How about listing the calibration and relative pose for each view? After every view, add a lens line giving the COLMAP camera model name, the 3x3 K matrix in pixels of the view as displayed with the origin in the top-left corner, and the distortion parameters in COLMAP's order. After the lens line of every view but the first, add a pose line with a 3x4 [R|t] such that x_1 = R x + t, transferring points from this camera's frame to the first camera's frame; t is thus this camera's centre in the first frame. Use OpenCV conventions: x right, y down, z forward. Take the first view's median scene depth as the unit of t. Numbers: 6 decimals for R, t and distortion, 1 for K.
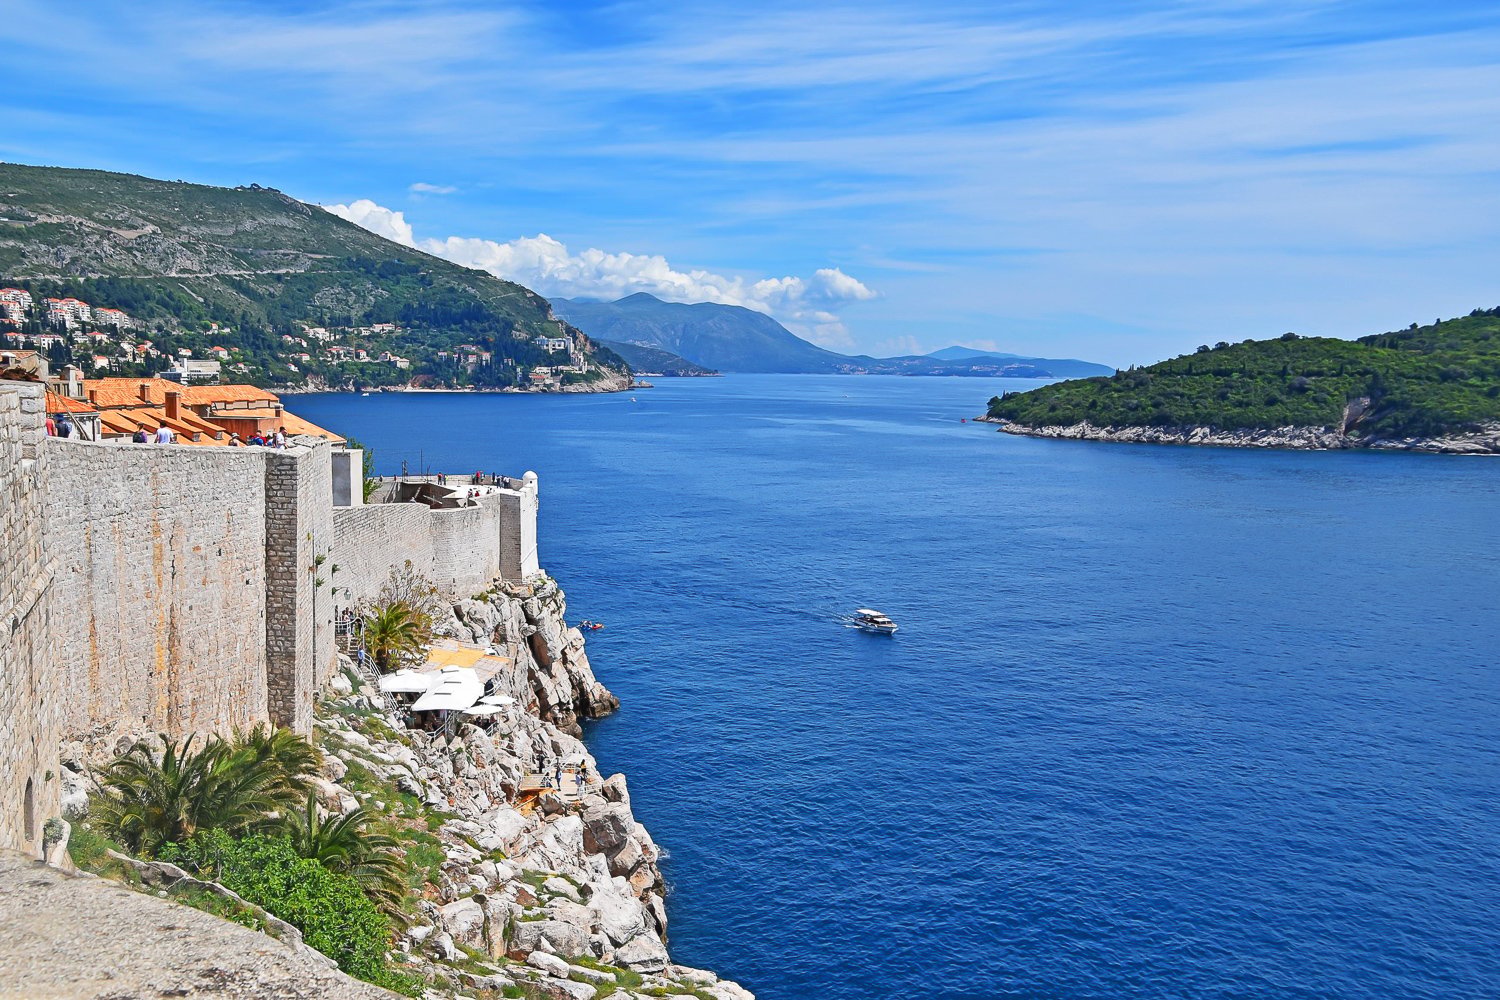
lens RADIAL K [[1398.2, 0, 736.6], [0, 1398.2, 502.6], [0, 0, 1]] dist [0.113338, 0.000000]
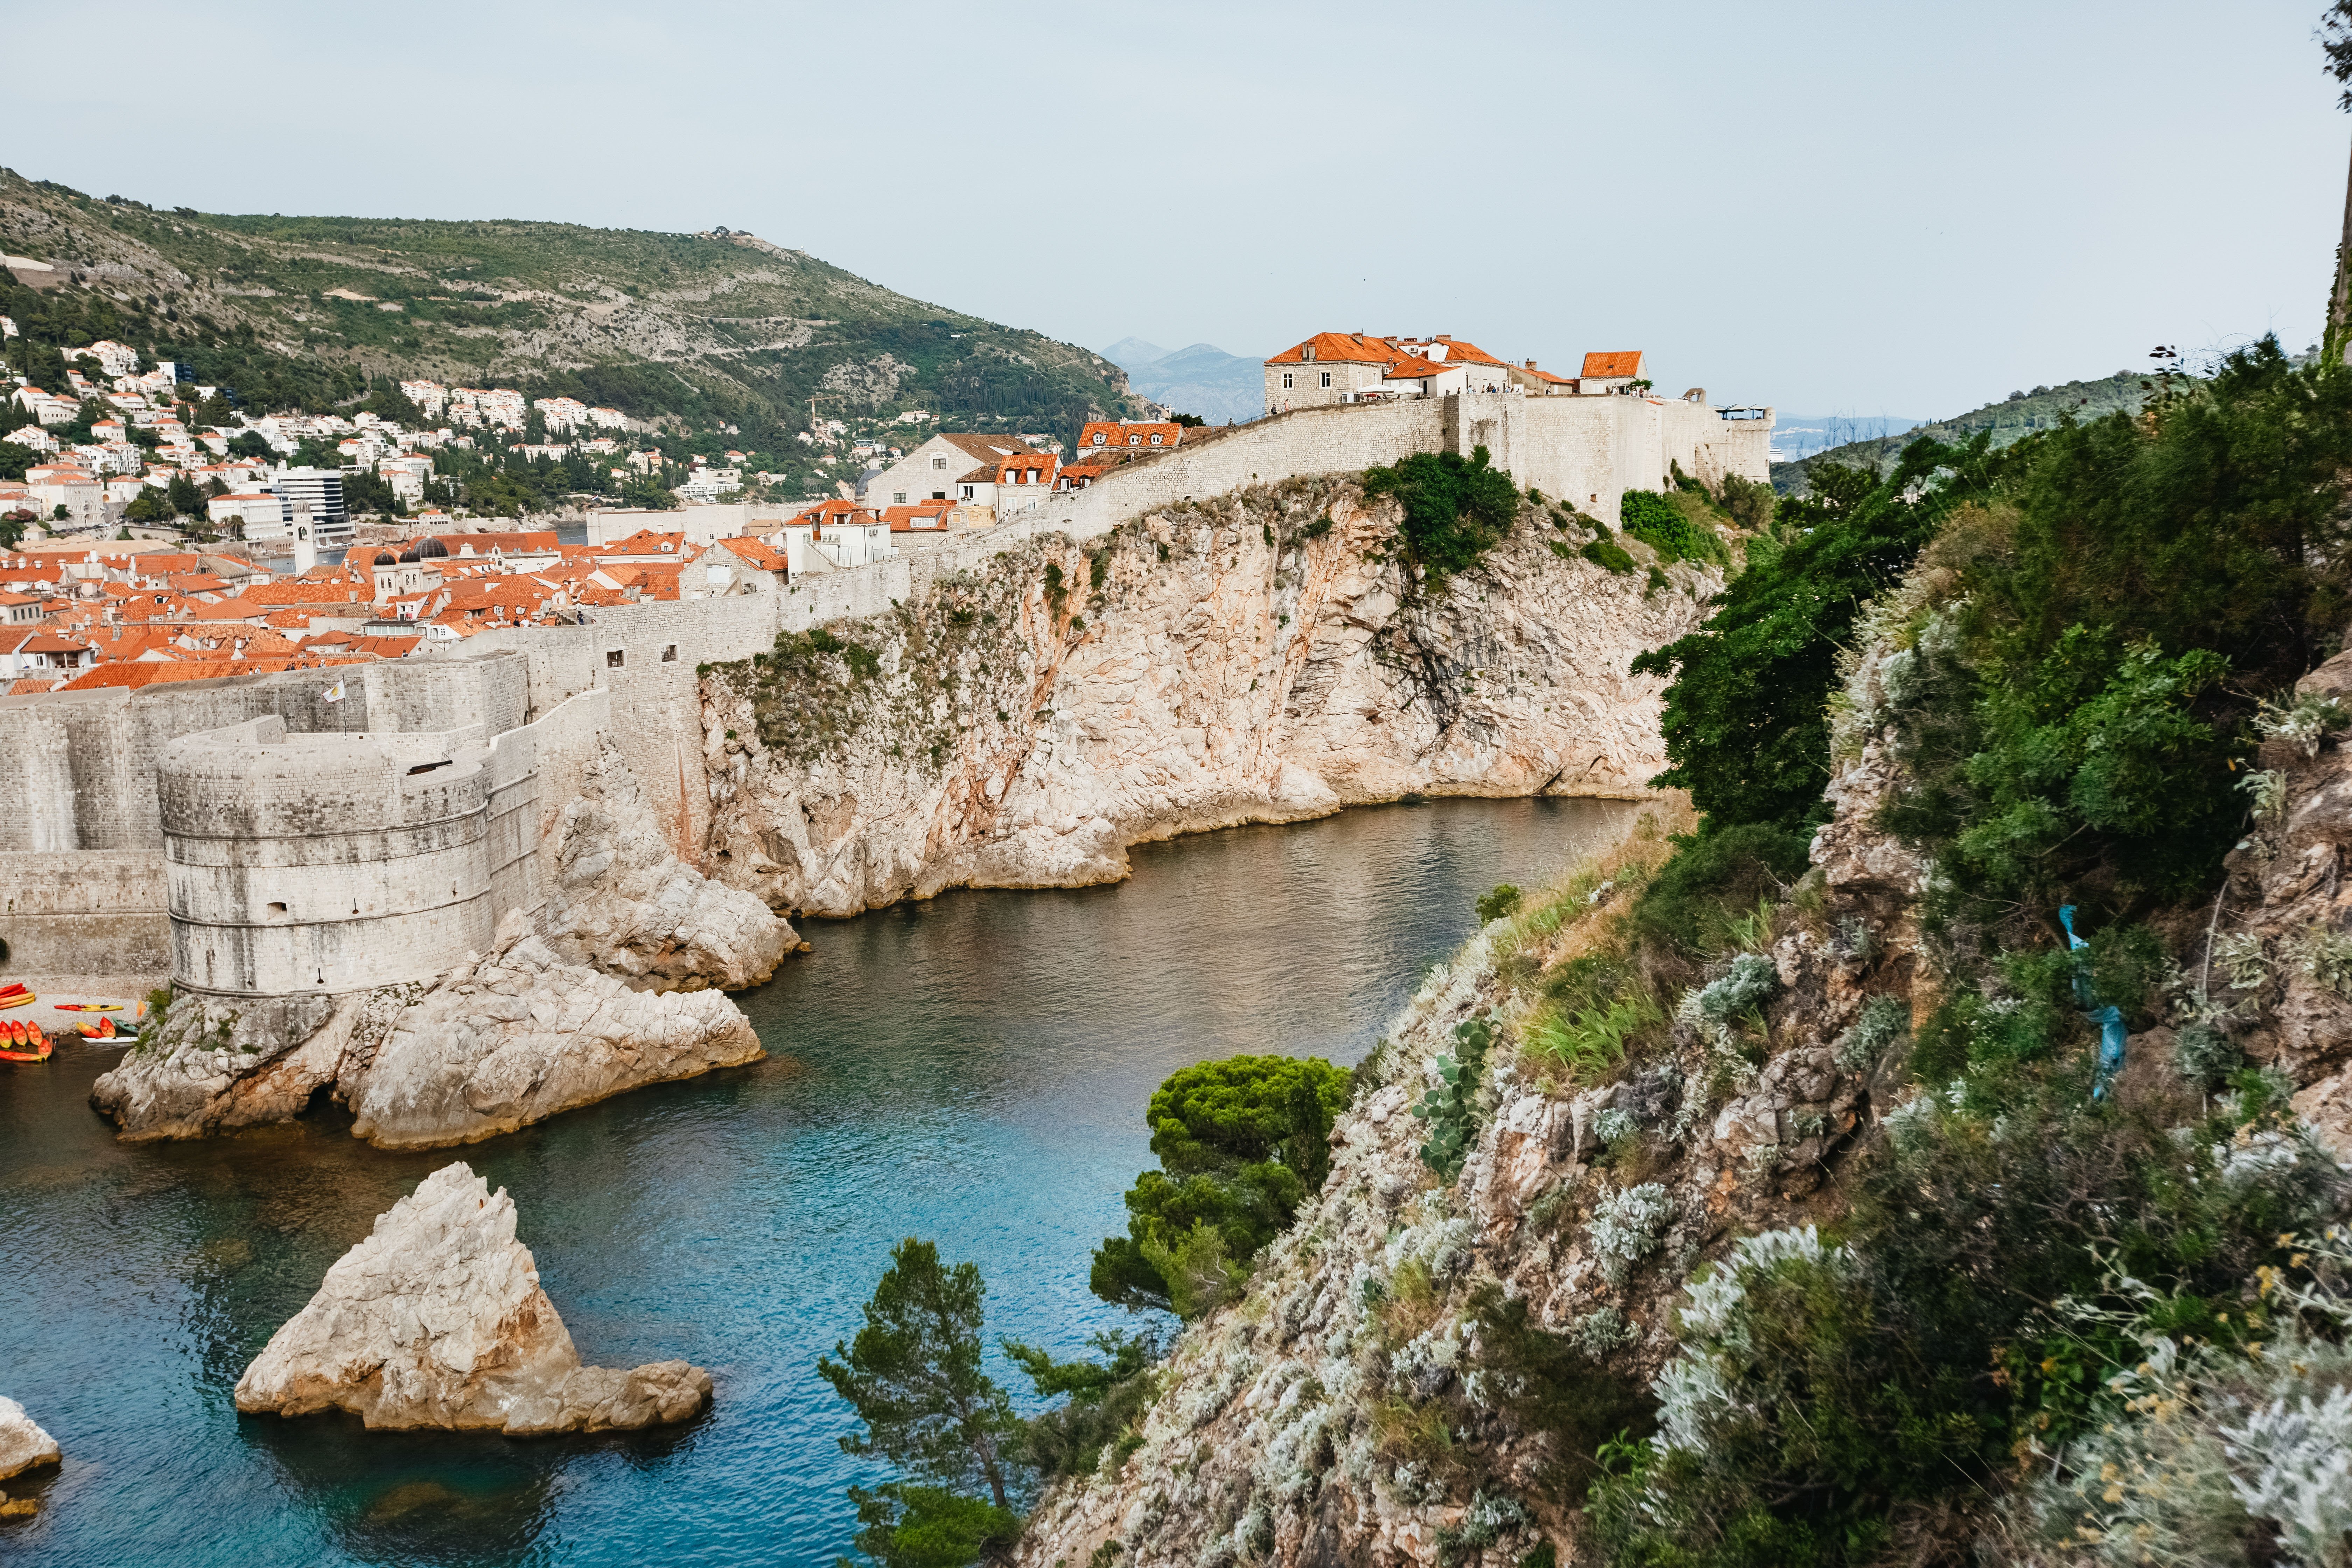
lens RADIAL K [[2177.9, 0, 1156.8], [0, 2177.9, 796.8], [0, 0, 1]] dist [0.047944, 0.000000]
pose [[0.995605, -0.026617, -0.089790, -0.027400], [0.031643, 0.997983, 0.055027, 0.016088], [0.088144, -0.057626, 0.994439, -0.136968]]
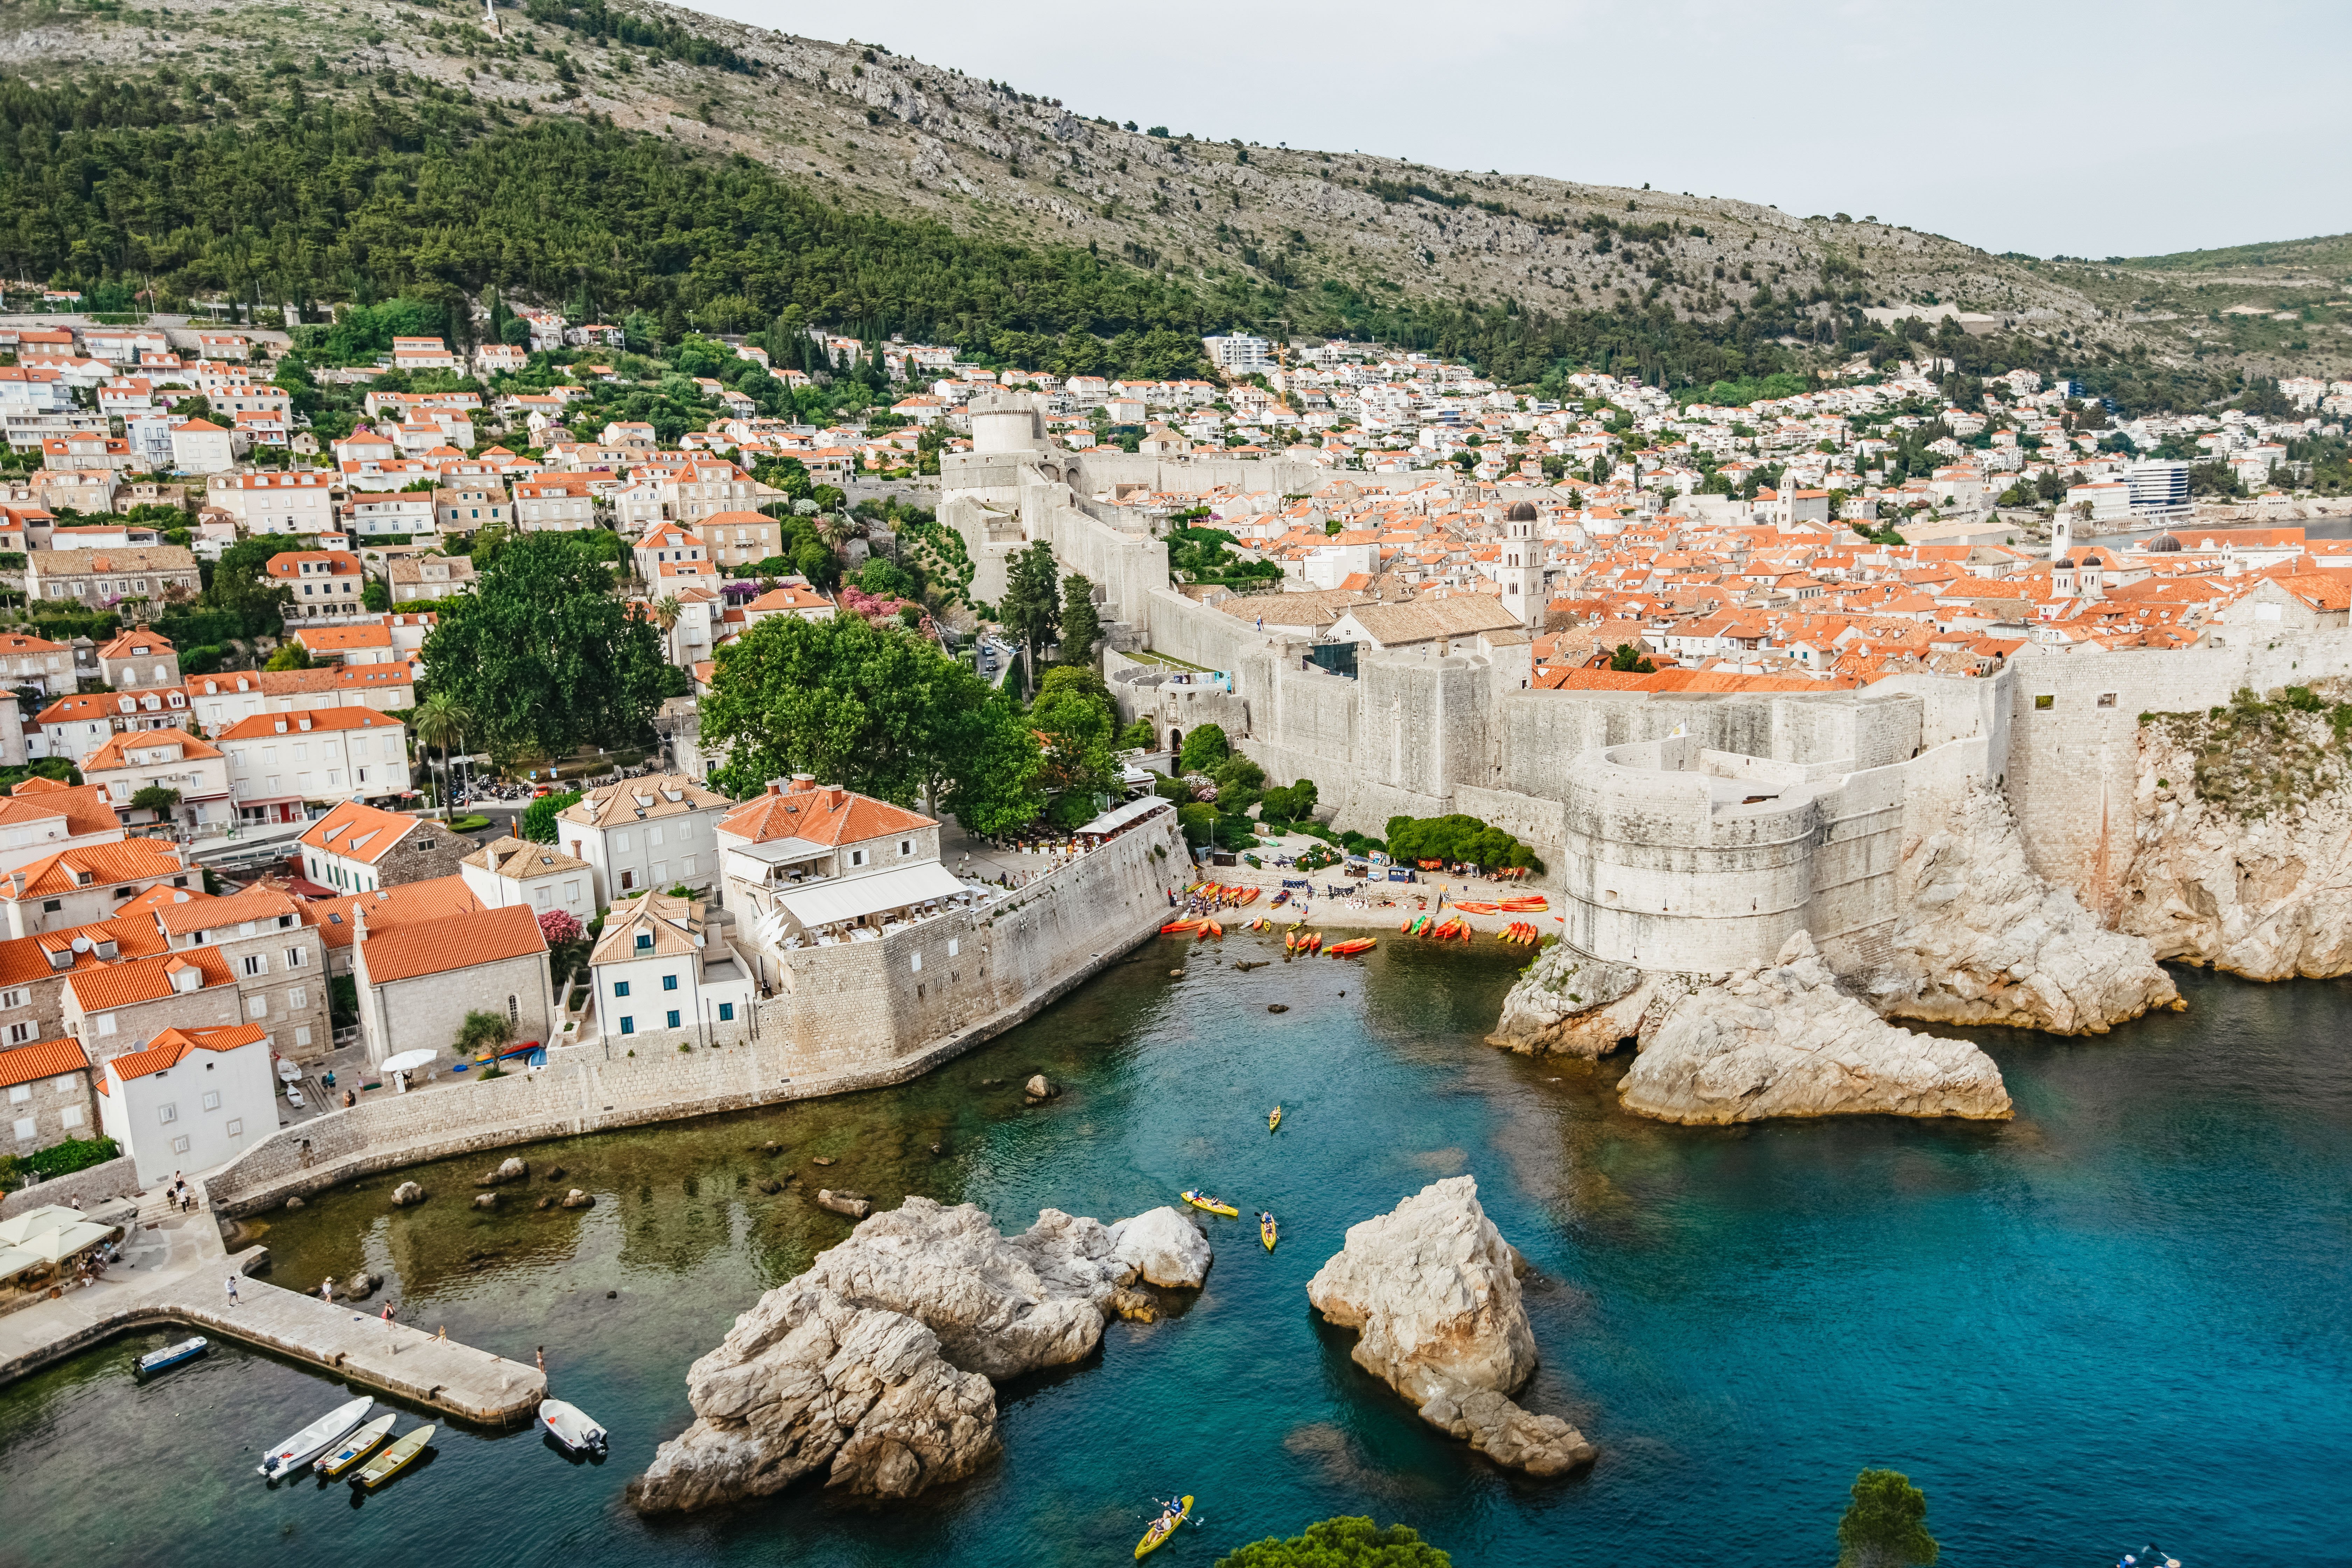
lens RADIAL K [[1567.0, 0, 1176.3], [0, 1567.0, 773.8], [0, 0, 1]] dist [-0.029802, 0.058158]
pose [[0.514644, 0.109109, -0.850433, -0.017531], [-0.032742, 0.993647, 0.107669, 0.011649], [0.856778, -0.027566, 0.514948, -0.119812]]
